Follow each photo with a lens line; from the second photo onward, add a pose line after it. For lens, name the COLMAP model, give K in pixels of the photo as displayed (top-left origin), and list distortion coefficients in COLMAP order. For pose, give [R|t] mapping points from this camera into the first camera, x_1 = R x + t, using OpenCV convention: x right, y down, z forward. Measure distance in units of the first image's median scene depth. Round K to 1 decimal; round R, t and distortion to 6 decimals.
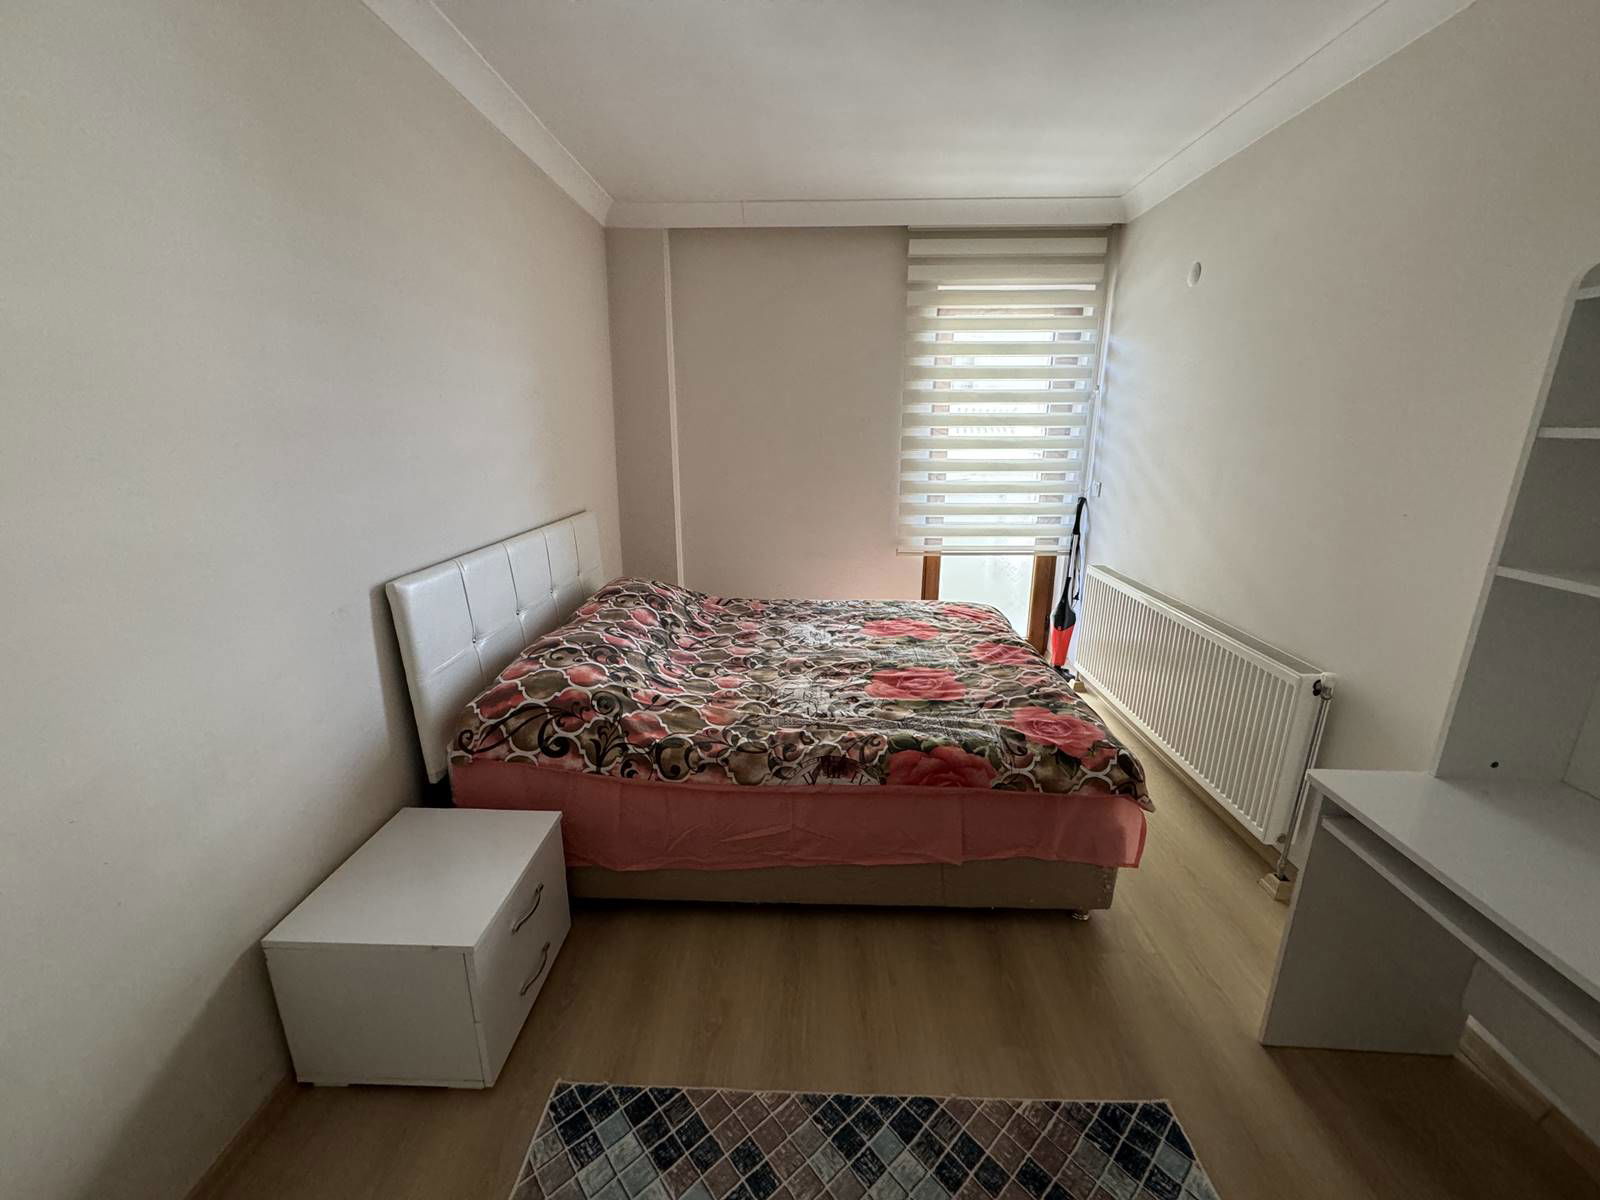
lens RADIAL K [[635.5, 0, 800.3], [0, 635.5, 601.1], [0, 0, 1]] dist [-0.003089, 0.000445]
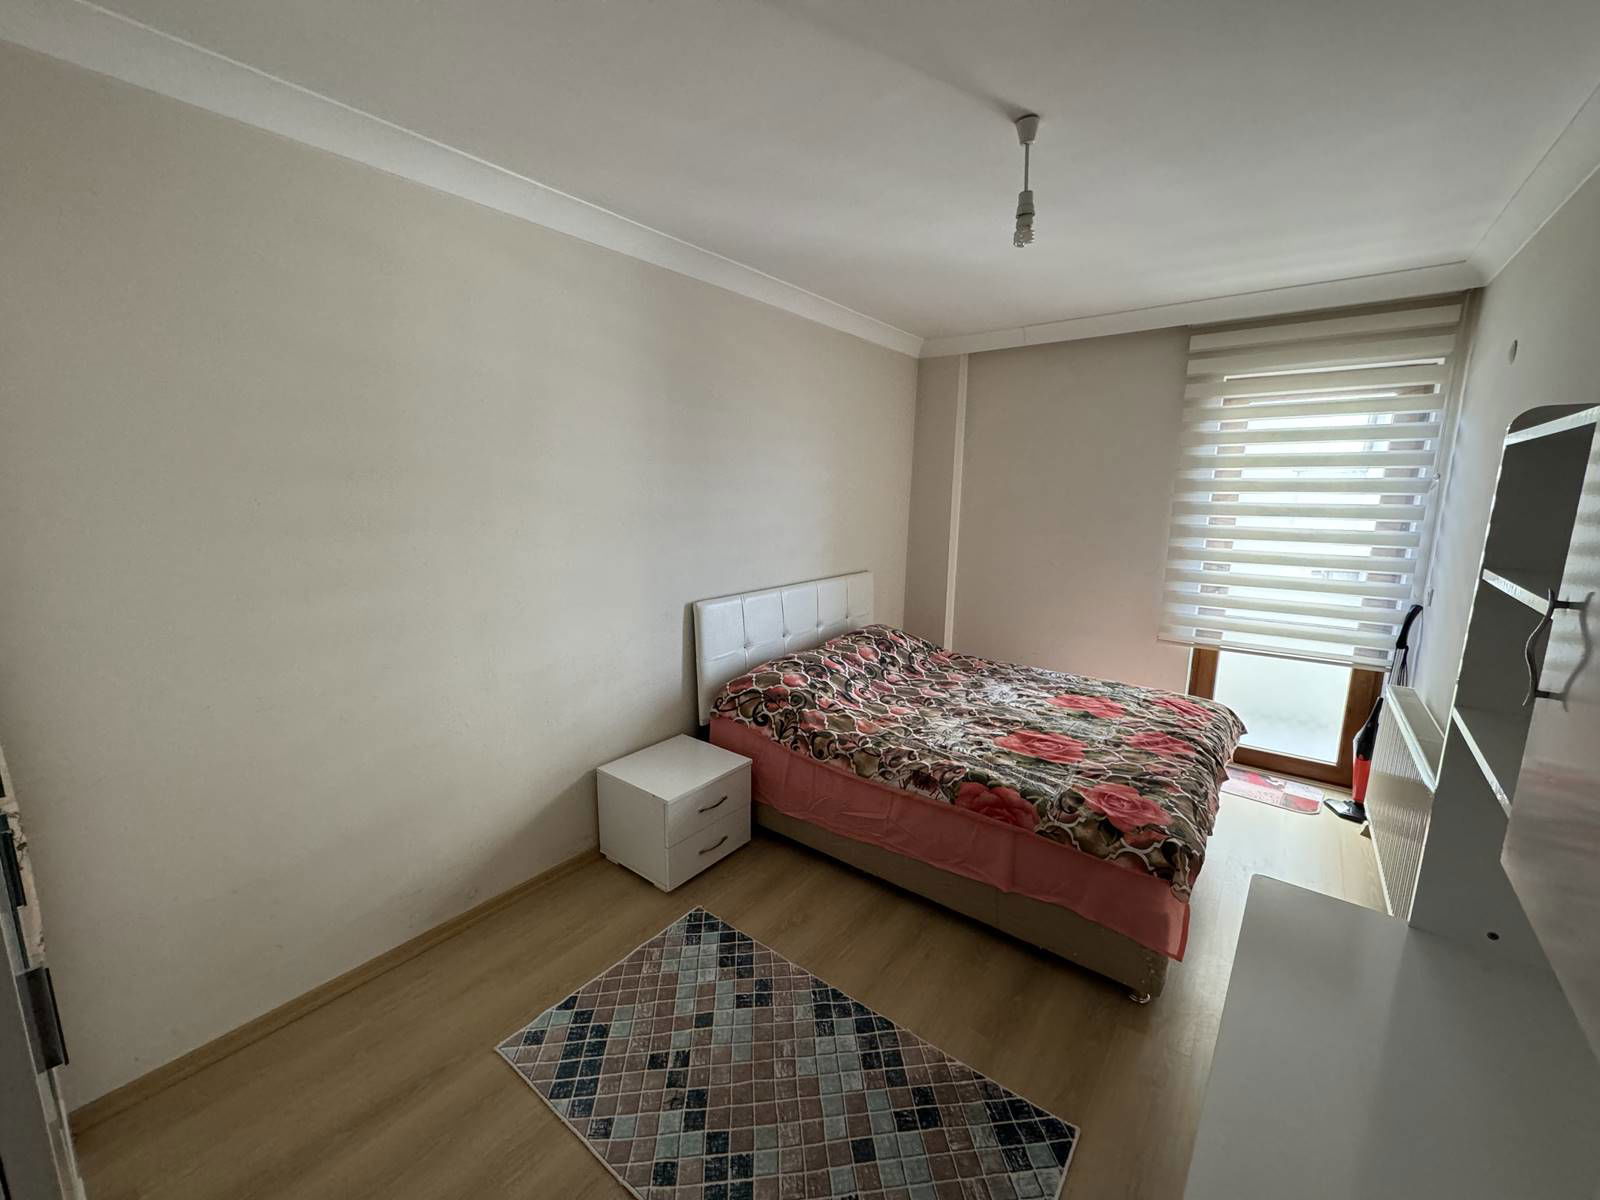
lens RADIAL K [[635.5, 0, 800.3], [0, 635.5, 601.1], [0, 0, 1]] dist [-0.003089, 0.000445]
pose [[0.806377, 0.109536, -0.581169, 0.455940], [-0.164516, 0.985457, -0.042533, -0.004155], [0.568058, 0.129909, 0.812671, -0.198404]]
